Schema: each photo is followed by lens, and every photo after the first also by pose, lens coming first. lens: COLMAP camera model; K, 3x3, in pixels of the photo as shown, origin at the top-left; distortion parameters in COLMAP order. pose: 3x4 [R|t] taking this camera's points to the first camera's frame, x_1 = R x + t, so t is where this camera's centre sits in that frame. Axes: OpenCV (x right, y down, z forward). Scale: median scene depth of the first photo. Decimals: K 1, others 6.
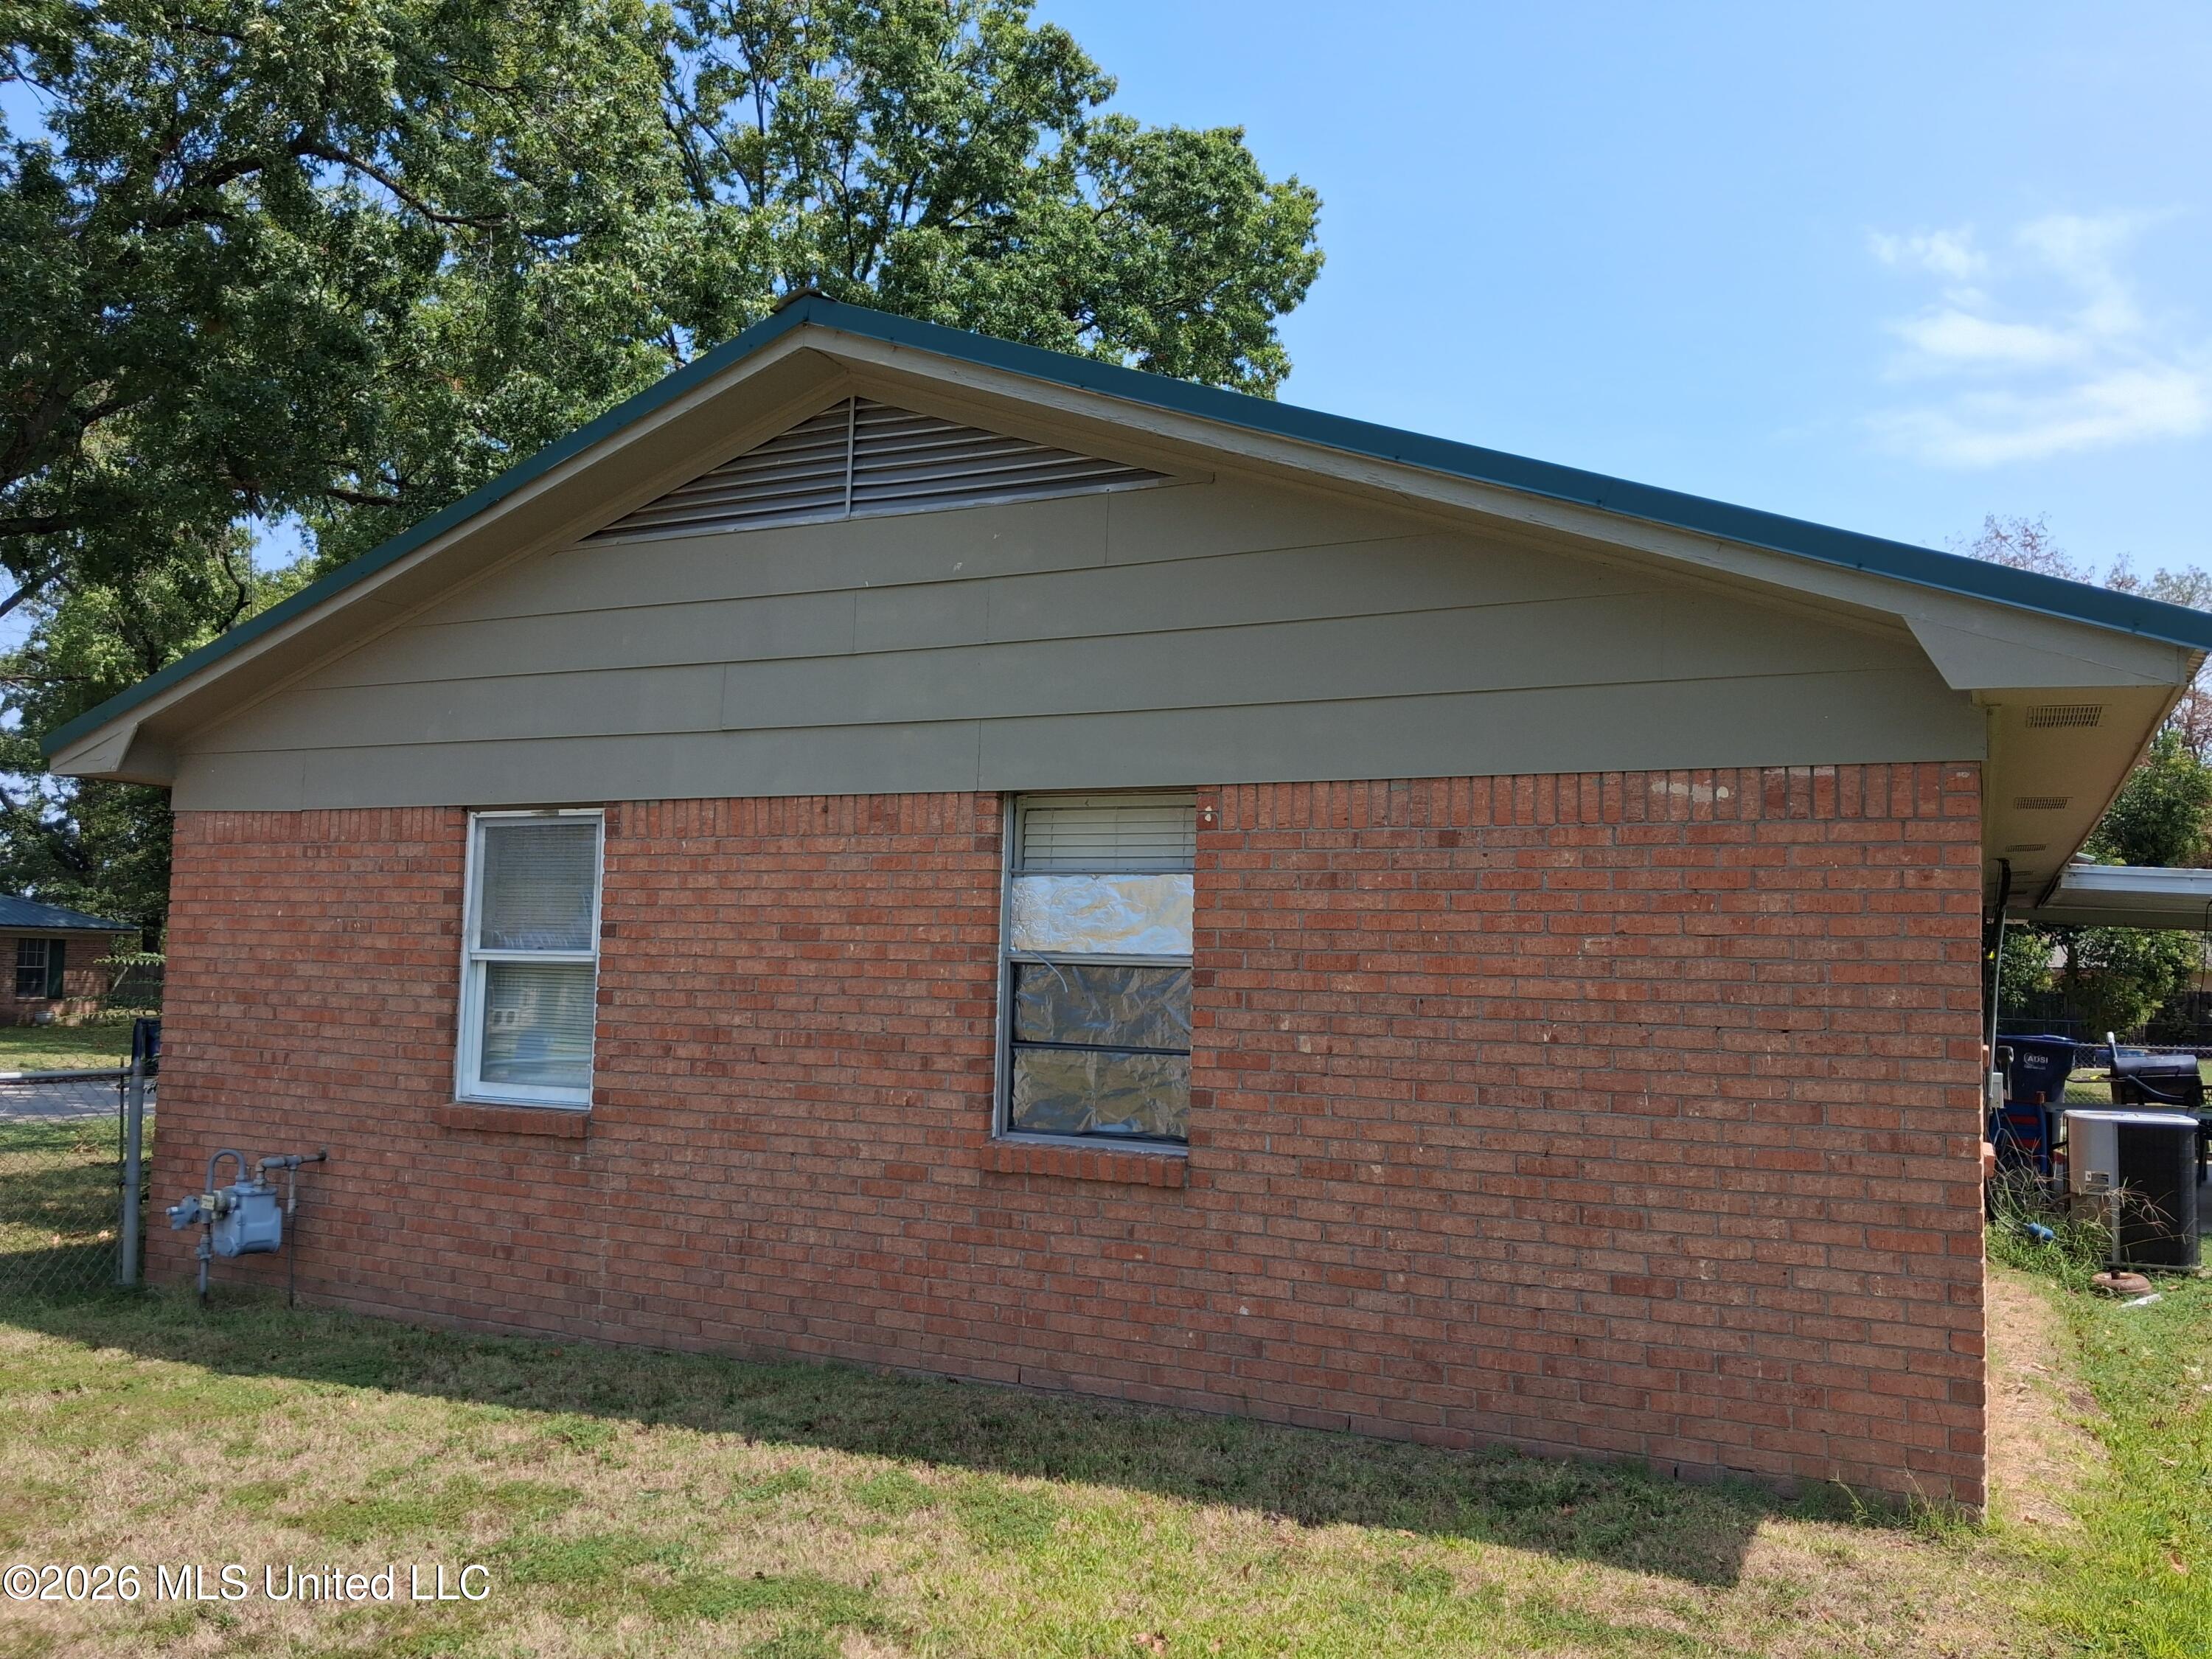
lens RADIAL K [[1731.6, 0, 1100.7], [0, 1731.6, 833.2], [0, 0, 1]] dist [0.052626, -0.075728]
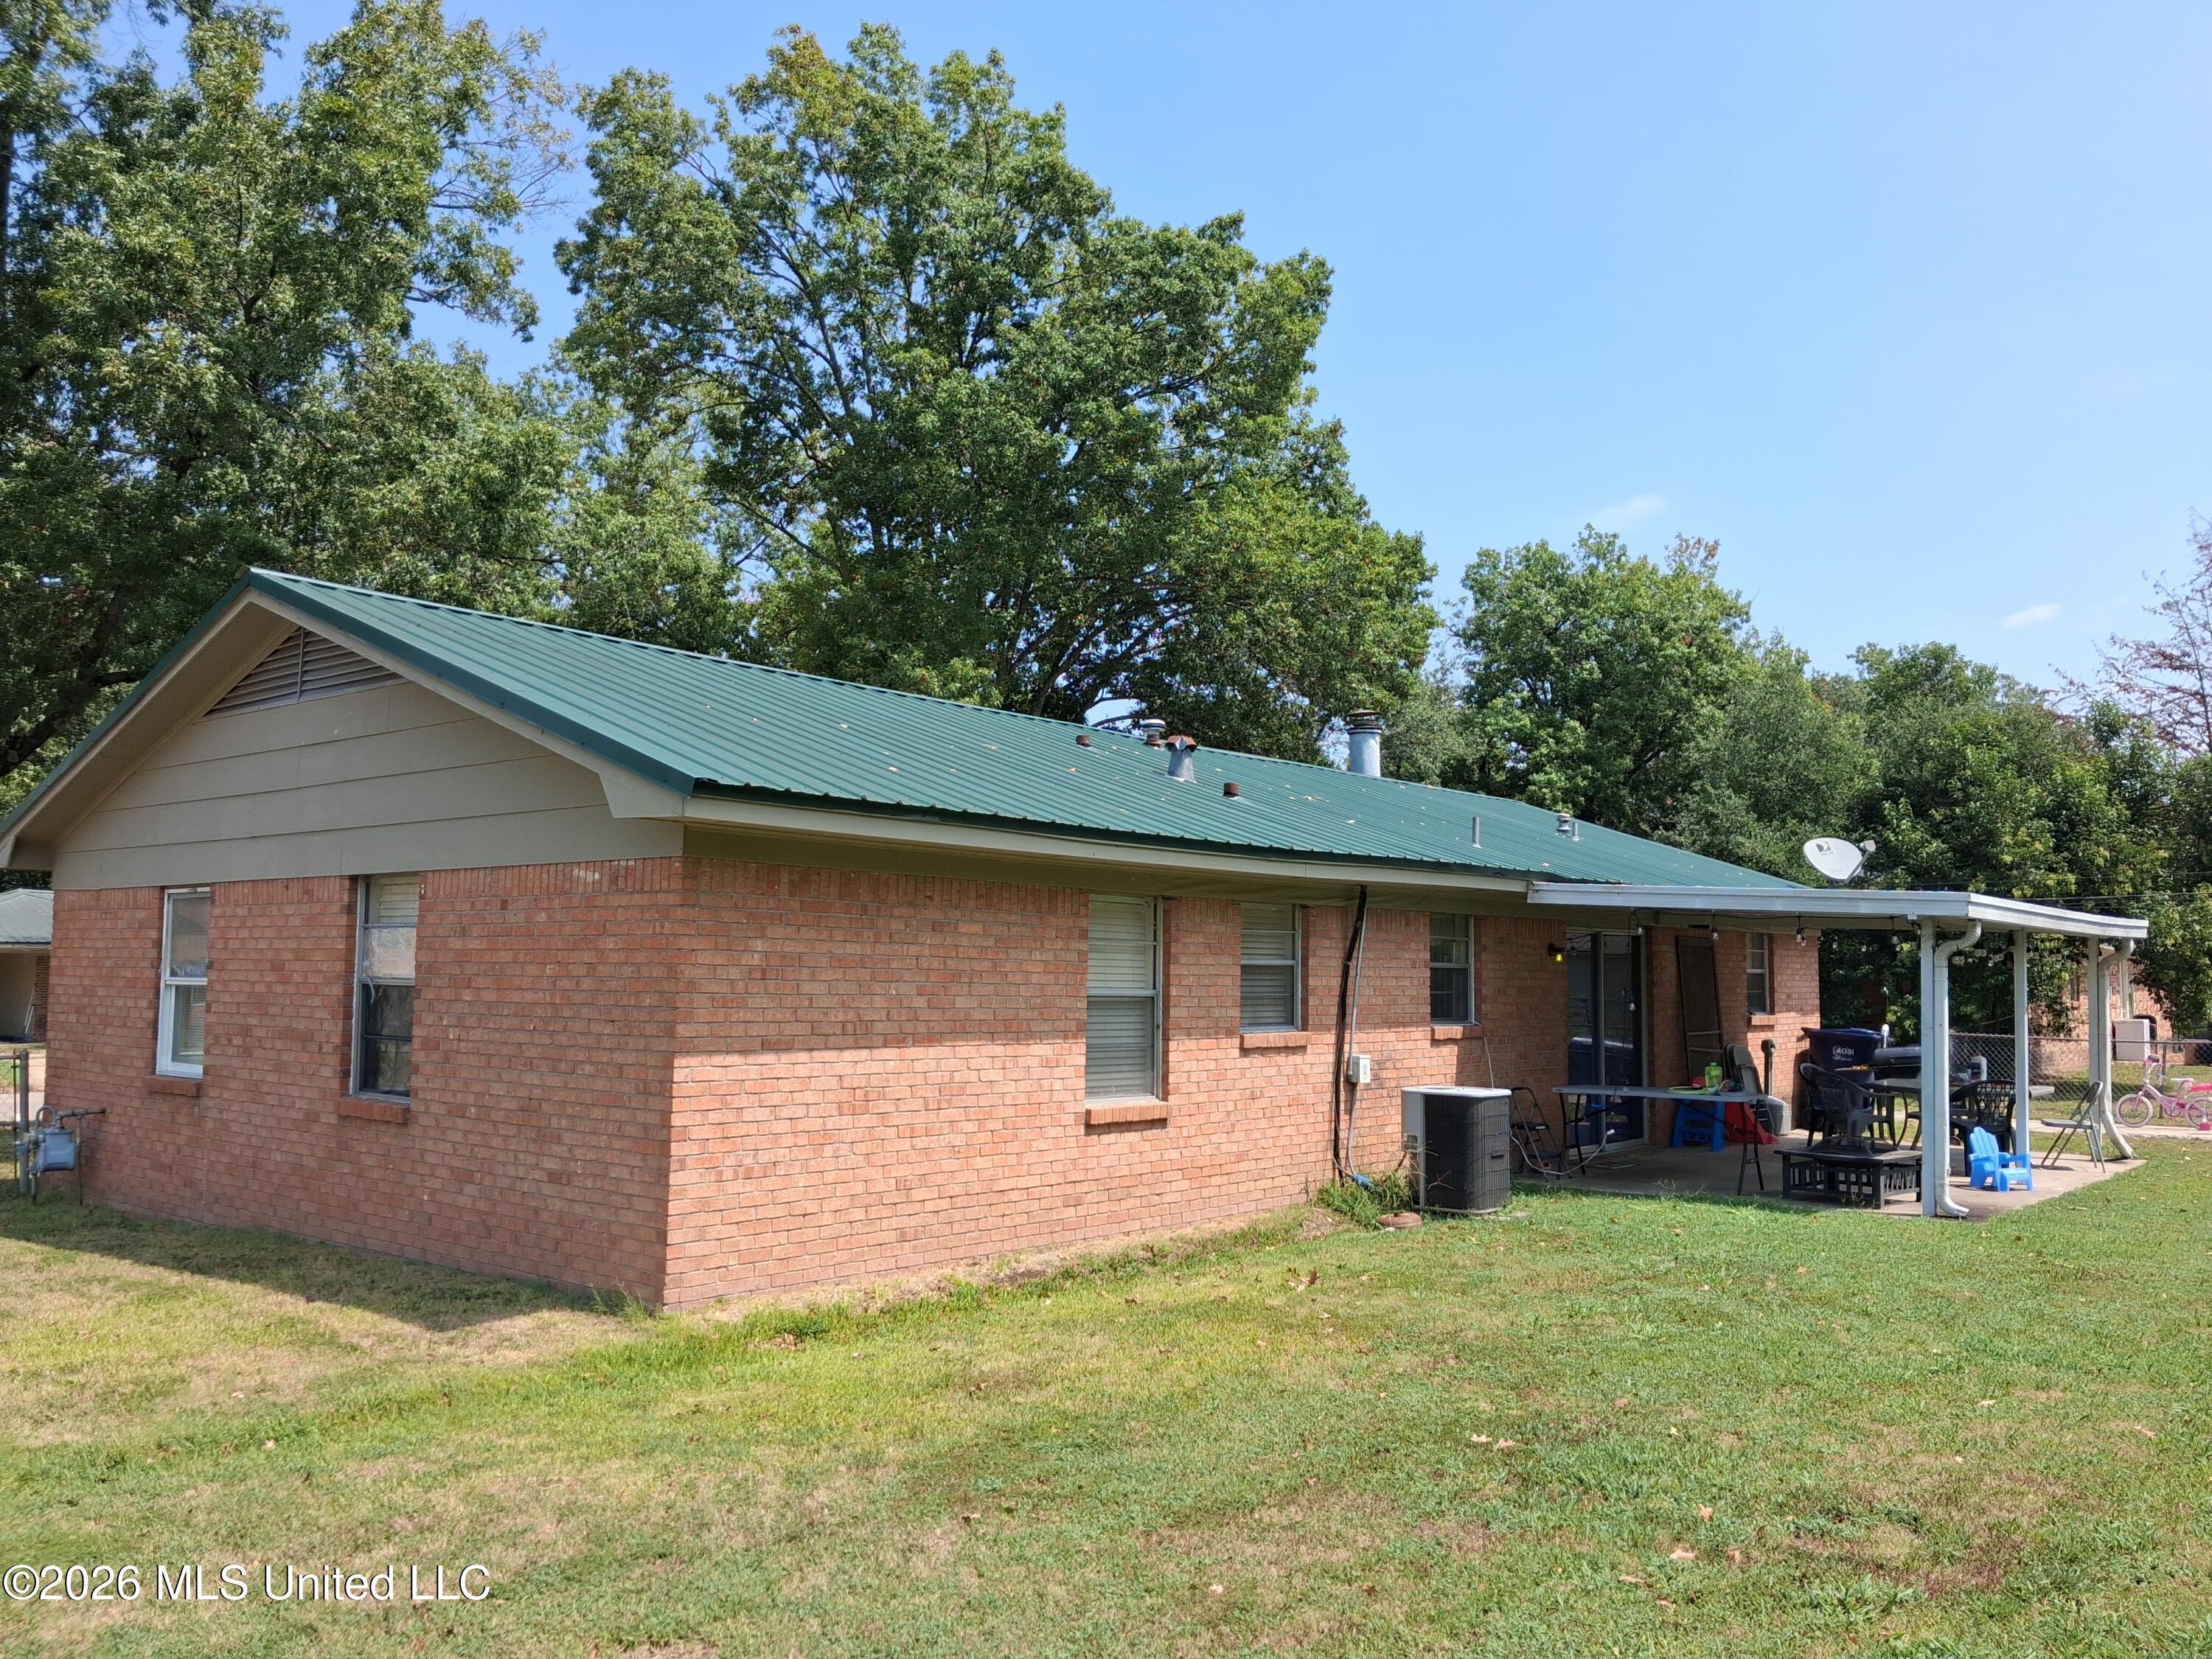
lens RADIAL K [[1731.6, 0, 1117.0], [0, 1731.6, 834.7], [0, 0, 1]] dist [0.052626, -0.075728]
pose [[0.972429, -0.032409, -0.230934, 0.984299], [0.031972, 0.999473, -0.005636, -0.030161], [0.230995, -0.001903, 0.972953, -0.387133]]
